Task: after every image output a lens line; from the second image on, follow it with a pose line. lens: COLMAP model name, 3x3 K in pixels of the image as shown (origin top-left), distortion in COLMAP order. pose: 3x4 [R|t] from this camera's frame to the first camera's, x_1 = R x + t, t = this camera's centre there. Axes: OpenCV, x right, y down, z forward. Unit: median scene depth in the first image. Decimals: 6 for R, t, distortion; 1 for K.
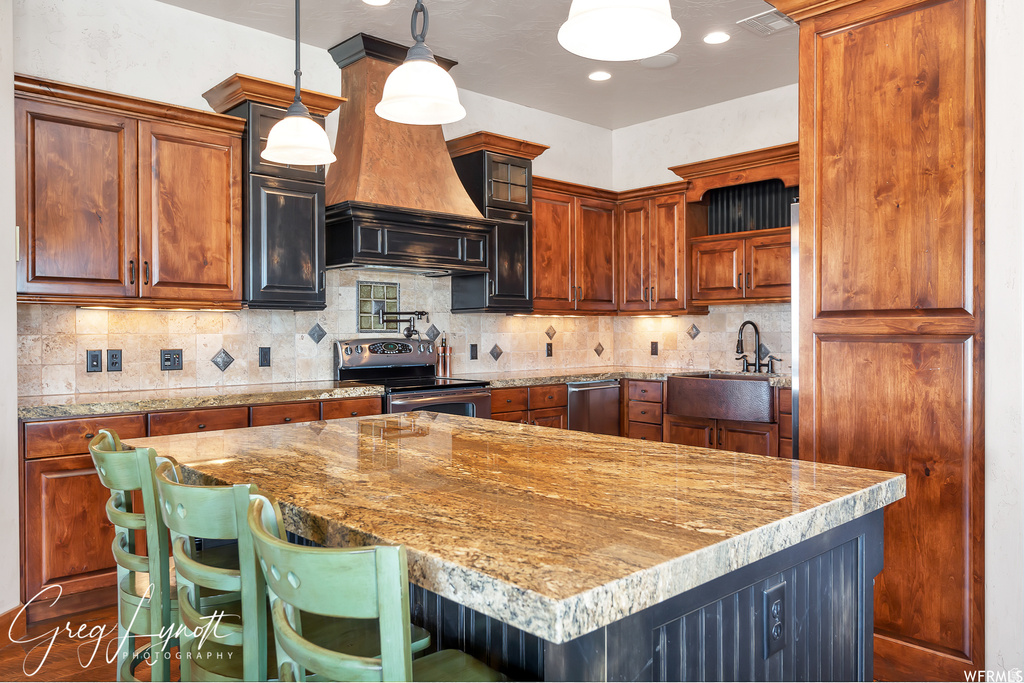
lens RADIAL K [[750.0, 0, 512.3], [0, 750.0, 340.0], [0, 0, 1]] dist [0.003151, -0.001126]
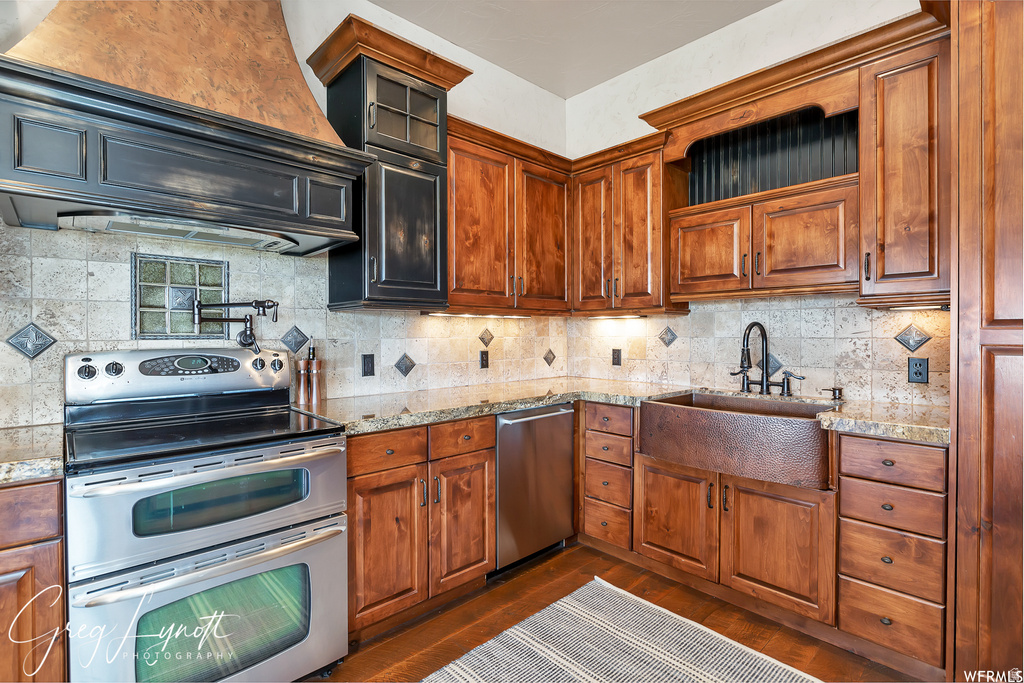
lens RADIAL K [[487.5, 0, 511.7], [0, 487.5, 338.2], [0, 0, 1]] dist [-0.000862, 0.000389]
pose [[0.999956, 0.000730, 0.009348, 0.079761], [-0.000715, 0.999999, -0.001572, -0.009134], [-0.009349, 0.001566, 0.999955, 0.532620]]
